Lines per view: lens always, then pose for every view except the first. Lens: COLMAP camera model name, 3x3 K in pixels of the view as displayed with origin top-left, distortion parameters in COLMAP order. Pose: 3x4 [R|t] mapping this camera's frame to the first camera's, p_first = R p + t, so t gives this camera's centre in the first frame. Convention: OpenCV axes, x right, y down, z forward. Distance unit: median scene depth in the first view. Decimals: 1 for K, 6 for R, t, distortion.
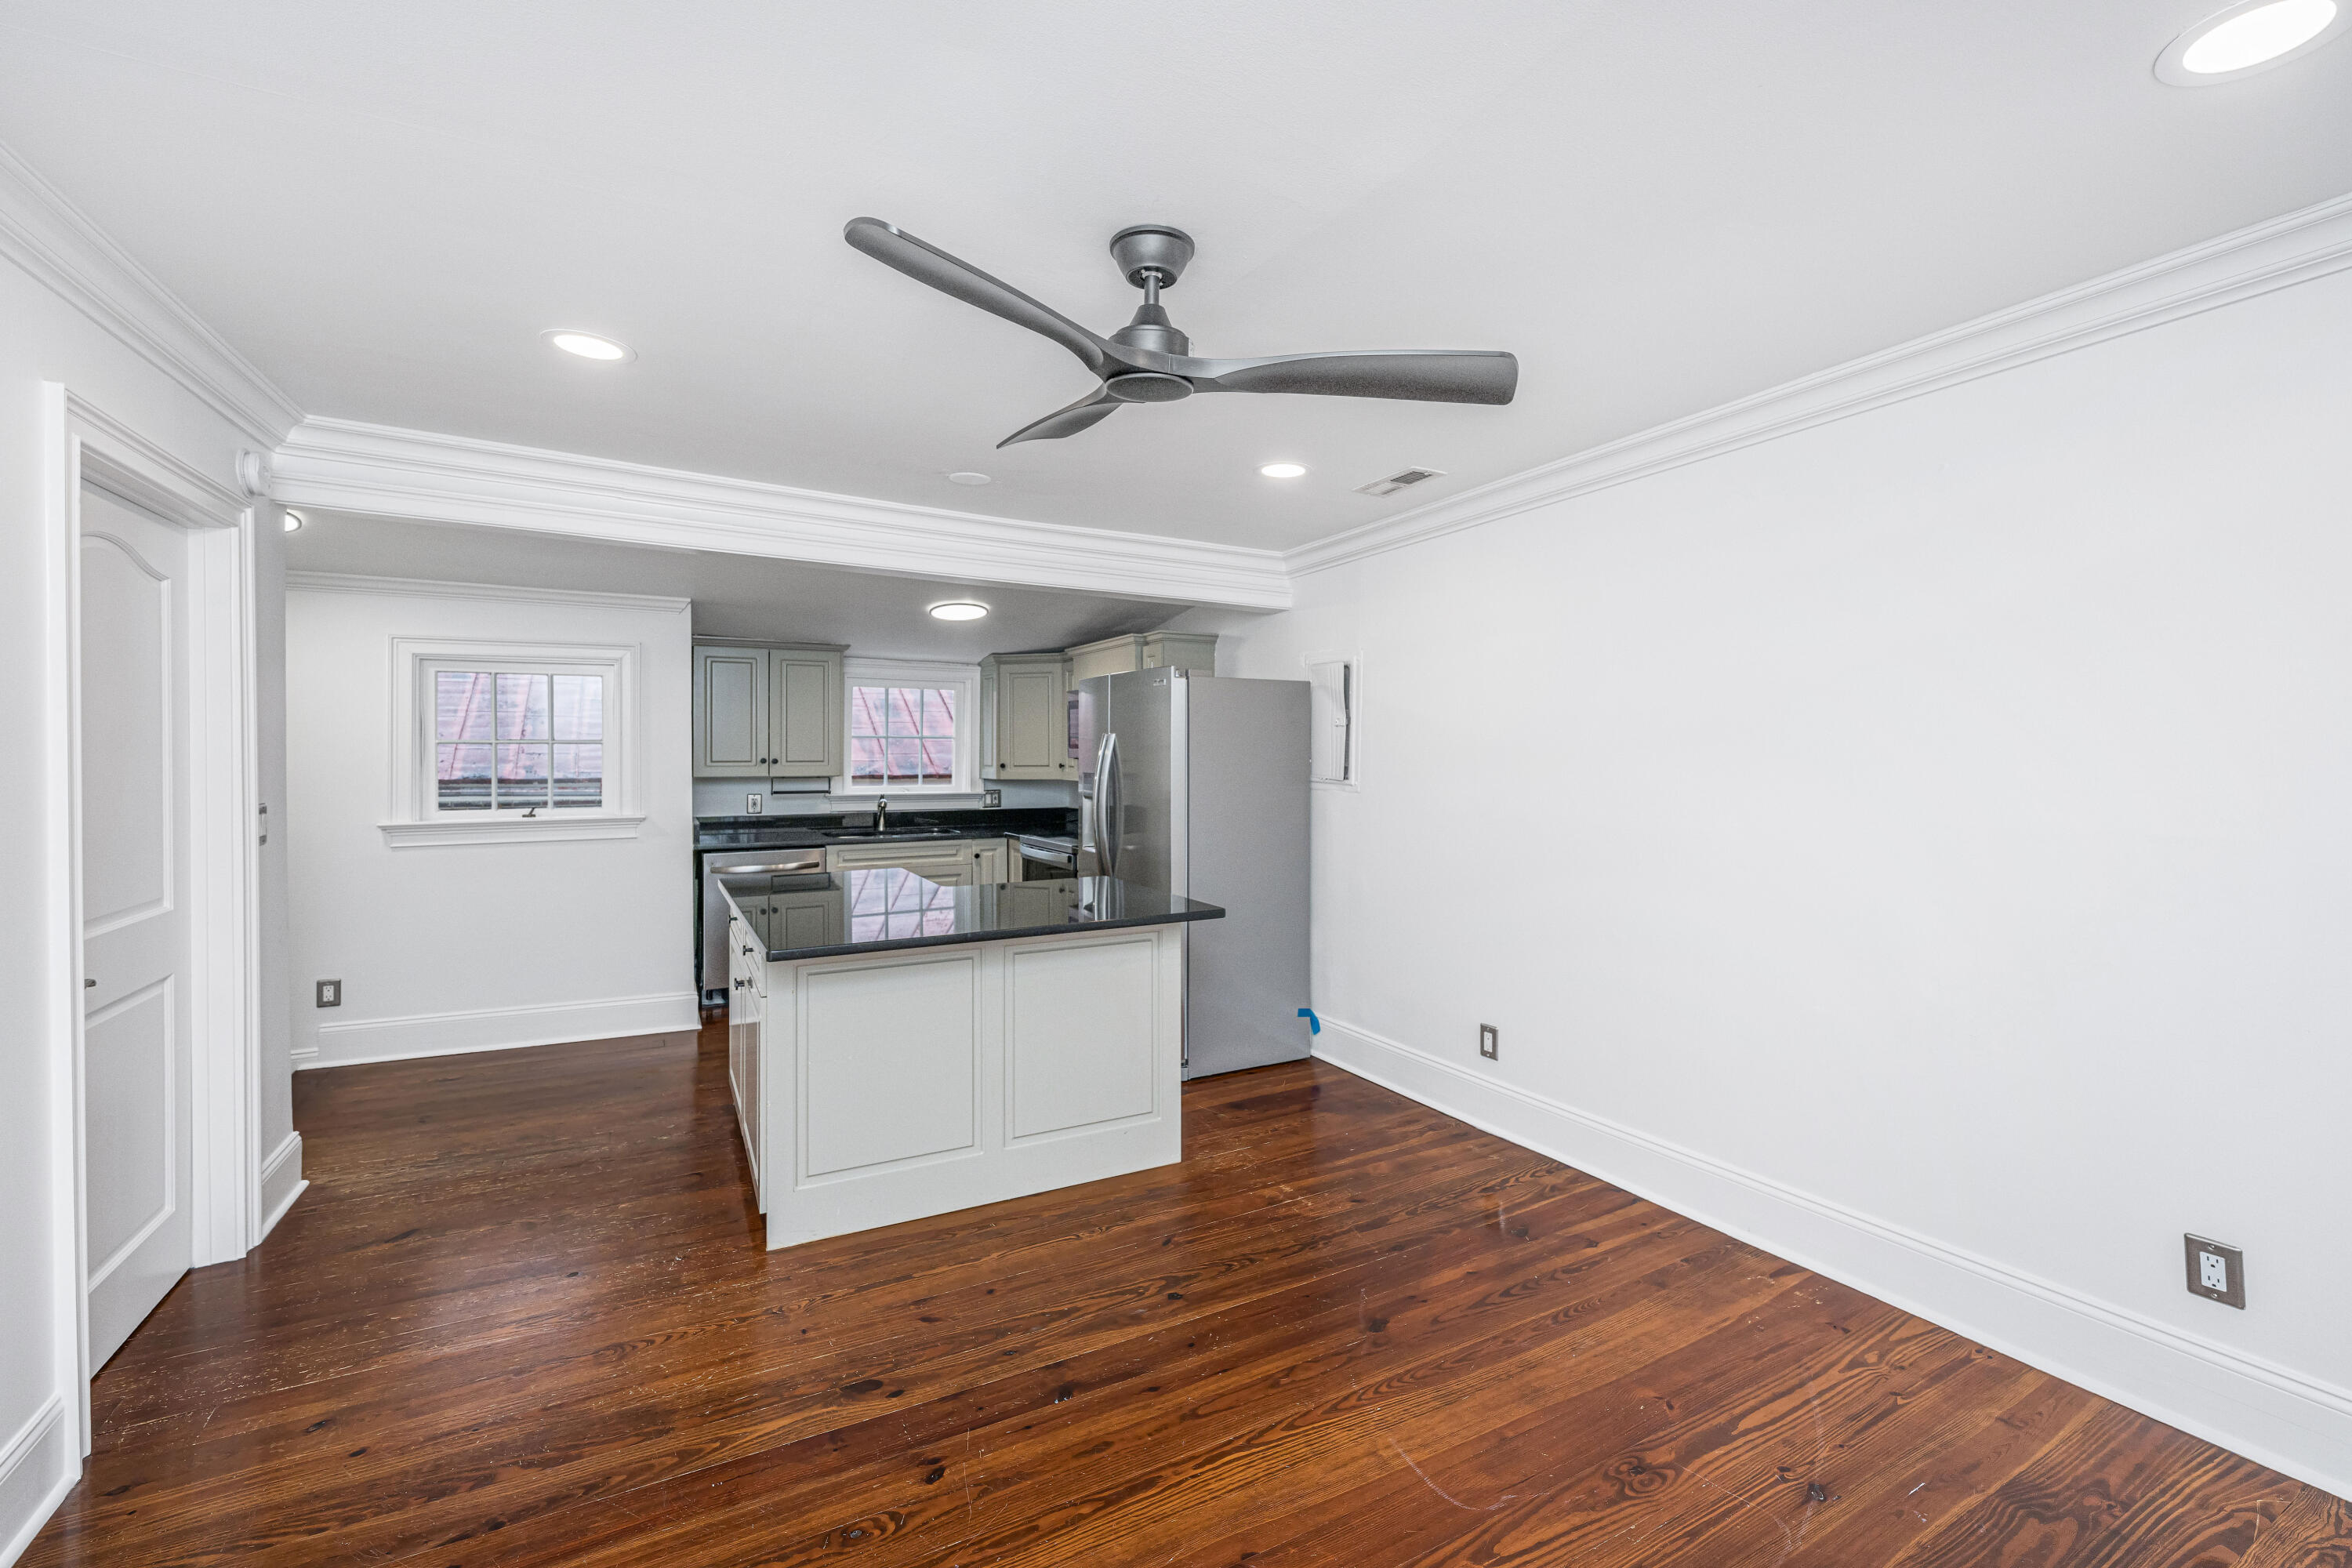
lens RADIAL K [[953.0, 0, 1164.8], [0, 953.0, 750.8], [0, 0, 1]] dist [0.003427, -0.000203]
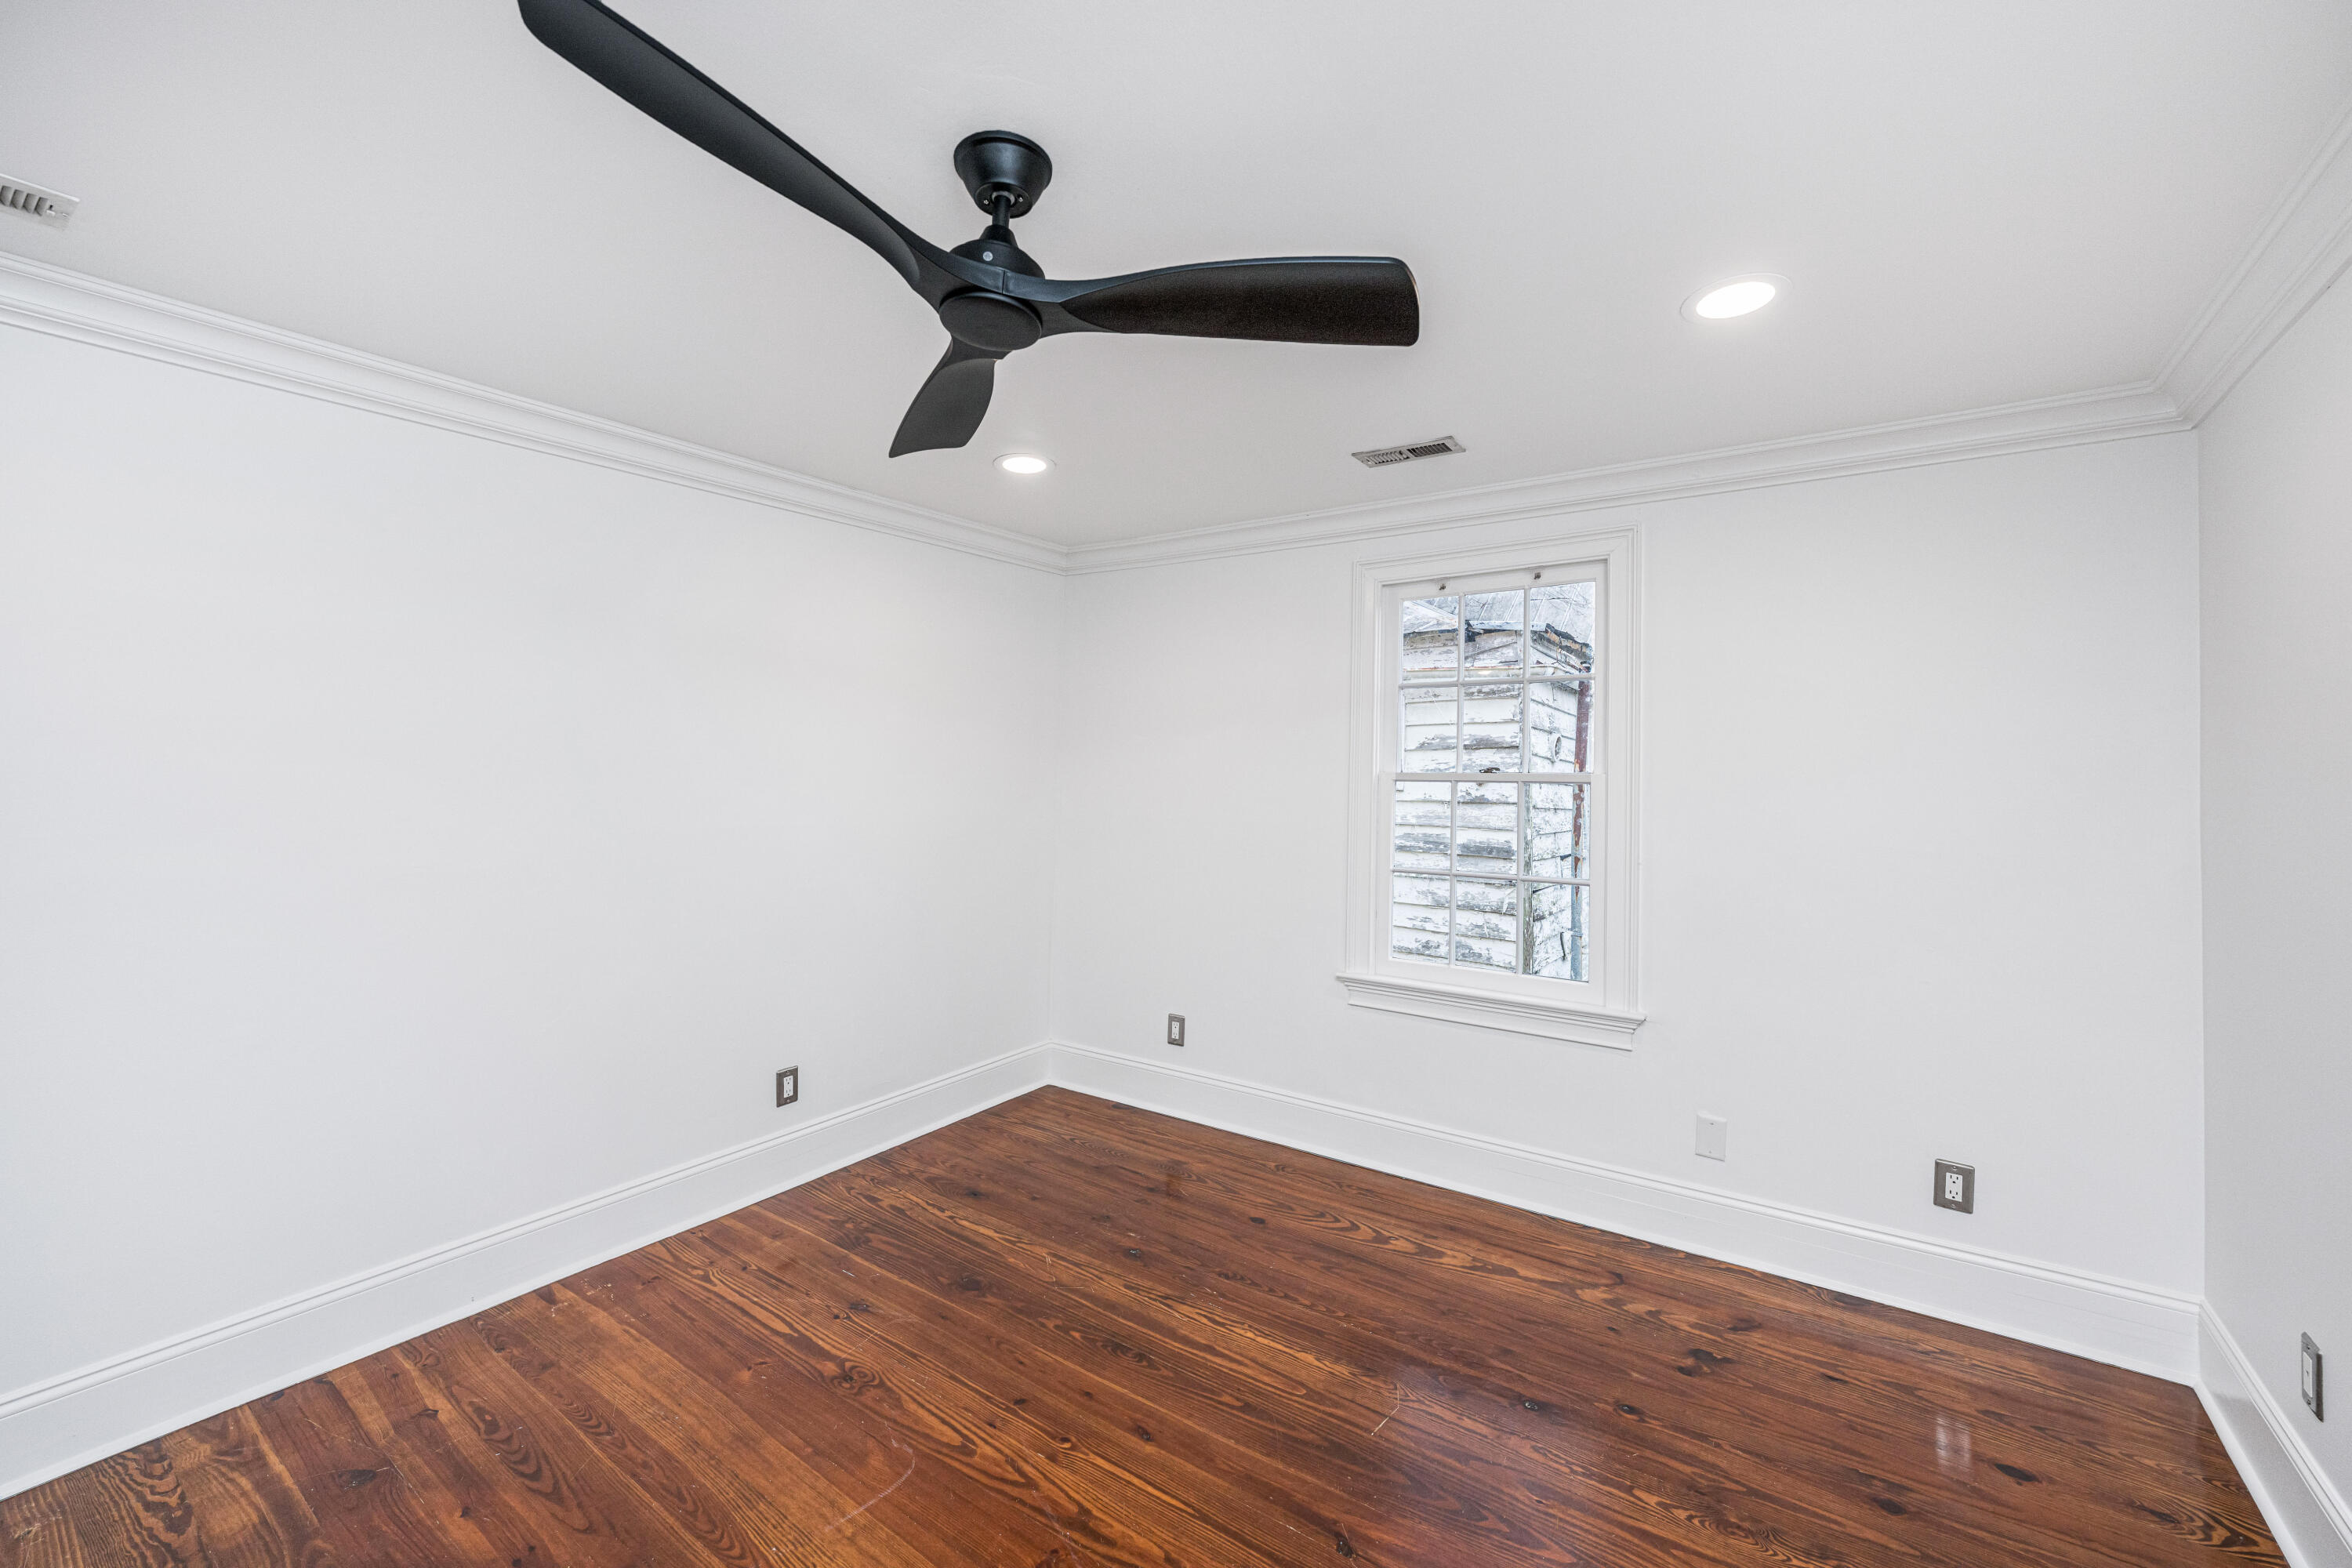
lens RADIAL K [[953.0, 0, 1183.7], [0, 953.0, 787.7], [0, 0, 1]] dist [0.003427, -0.000203]
pose [[-0.444745, 0.004905, 0.895644, -0.539870], [0.001741, 0.999988, -0.004612, 0.006144], [-0.895655, -0.000492, -0.444748, 0.797617]]
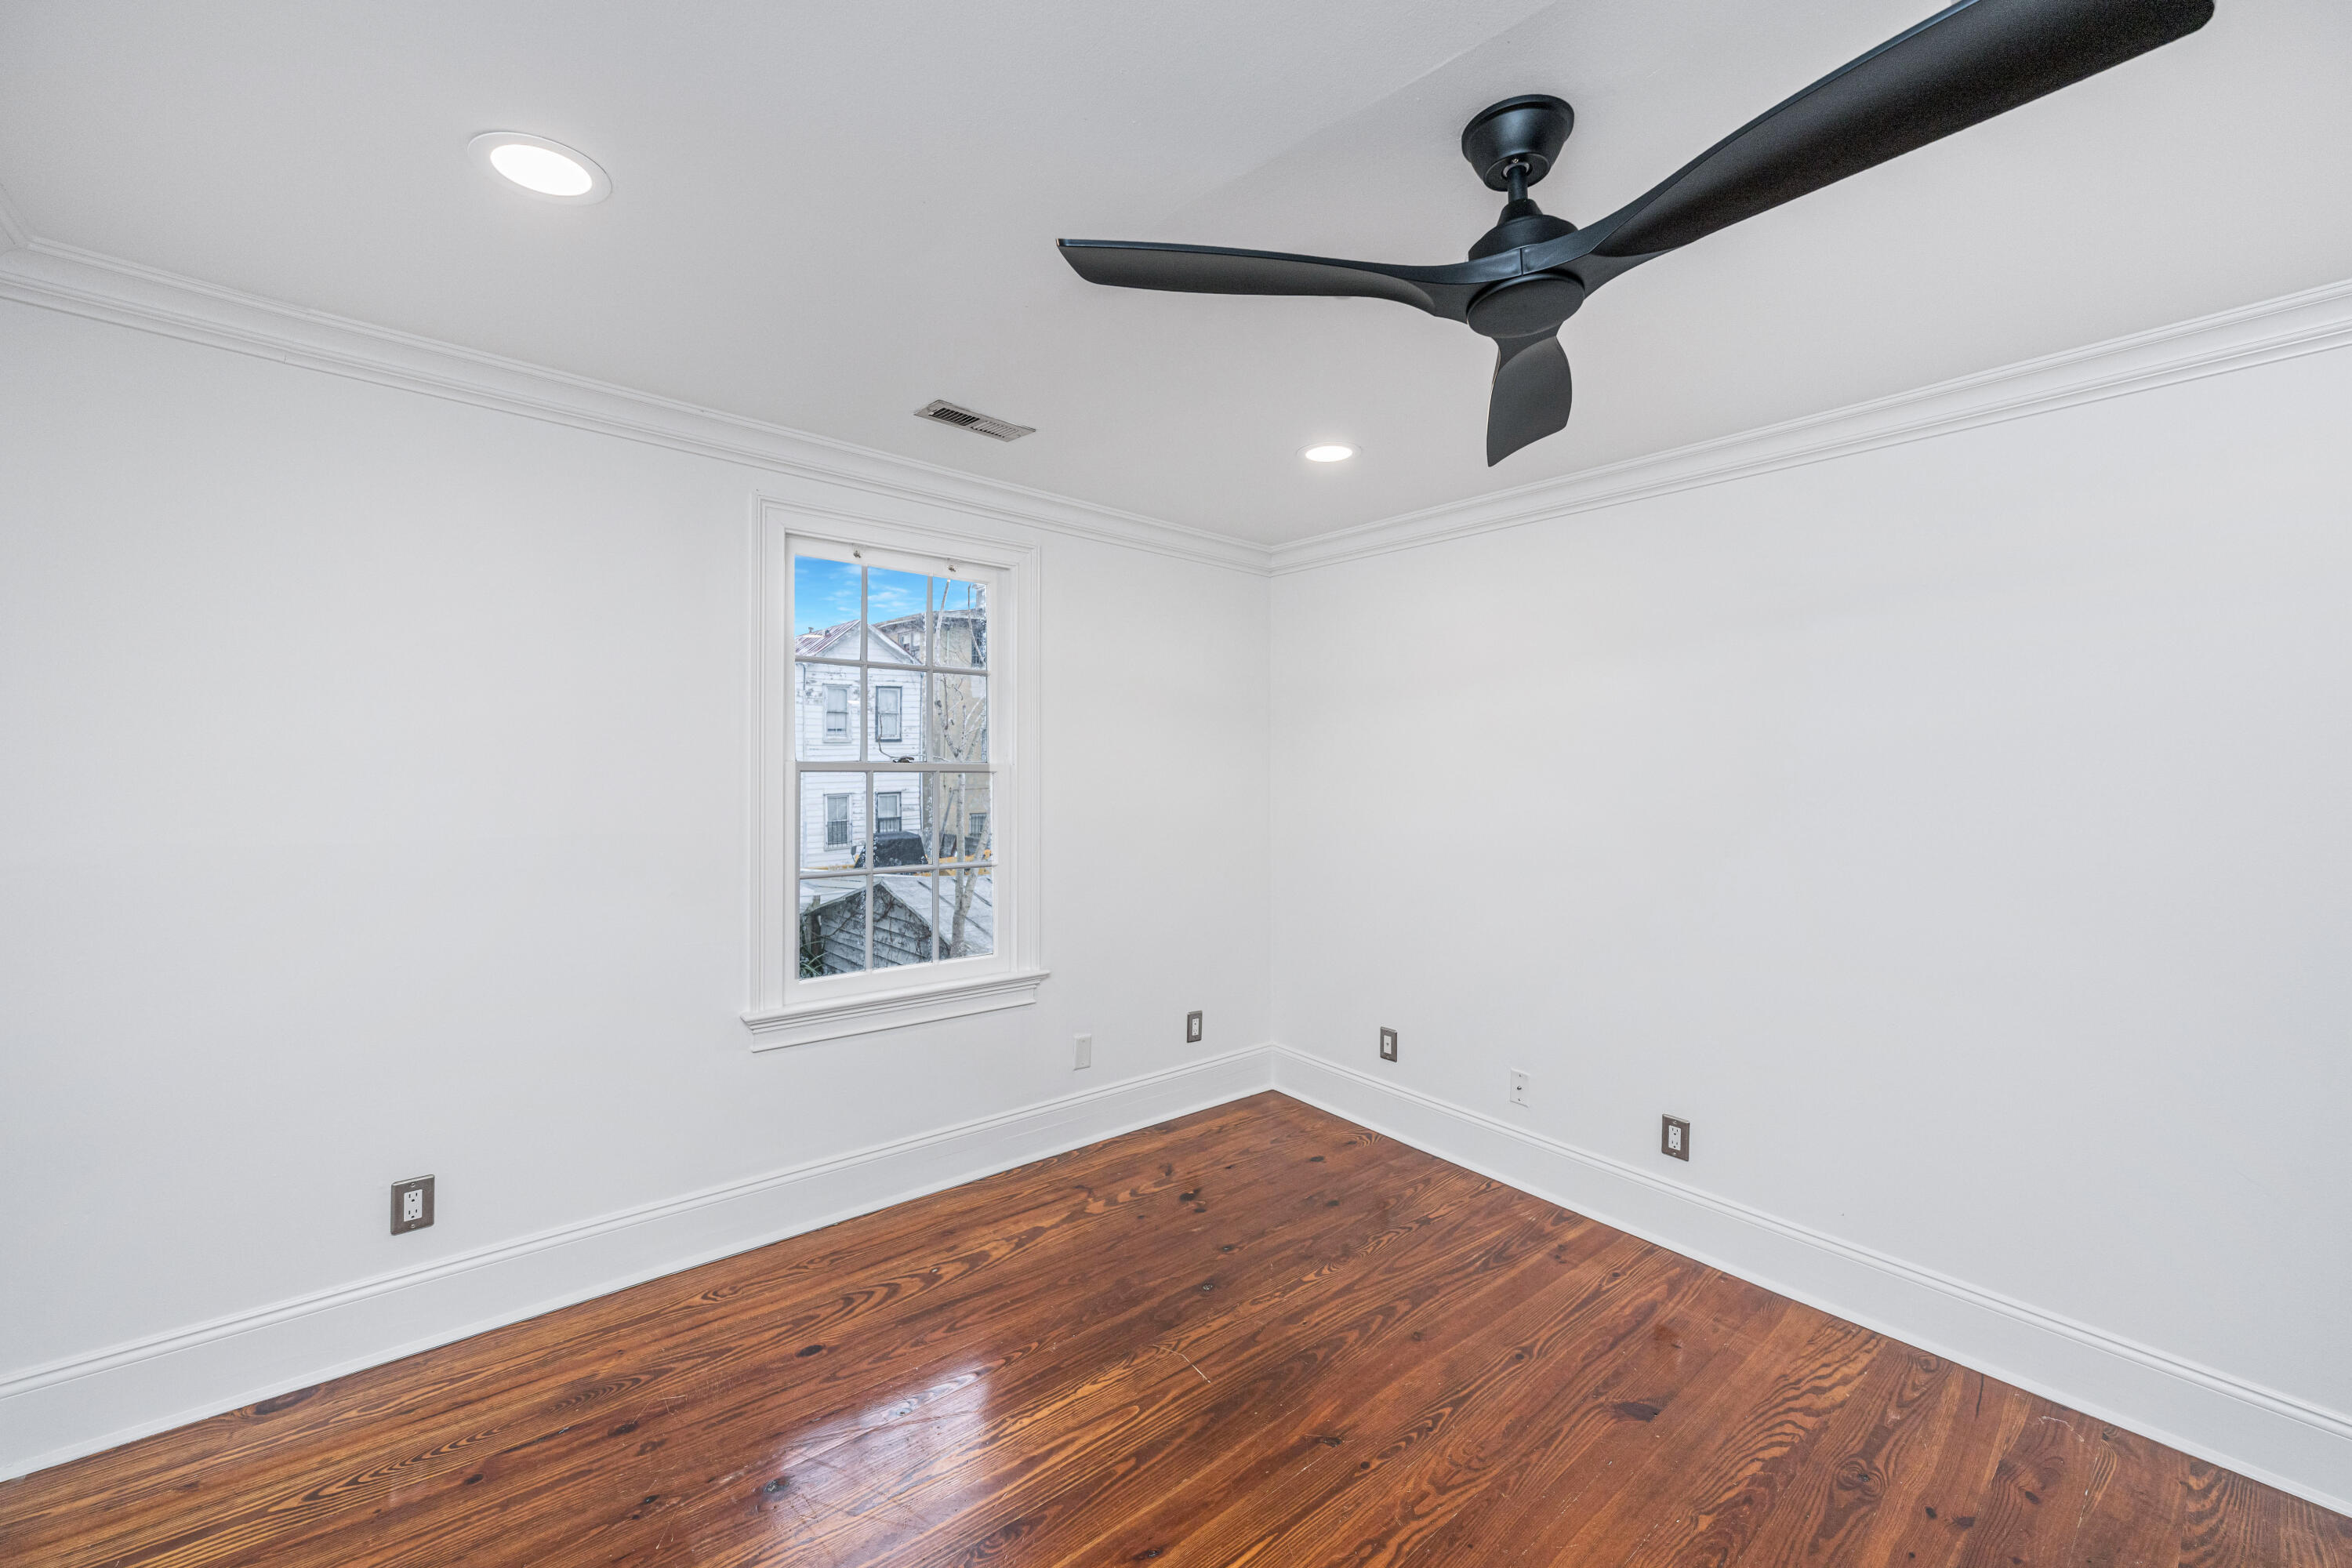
lens RADIAL K [[953.0, 0, 1168.3], [0, 953.0, 784.9], [0, 0, 1]] dist [0.003427, -0.000203]
pose [[-0.976945, 0.006817, -0.213382, 0.279396], [-0.000652, 0.999390, 0.034912, -0.029897], [0.213490, 0.034246, -0.976345, 1.107863]]
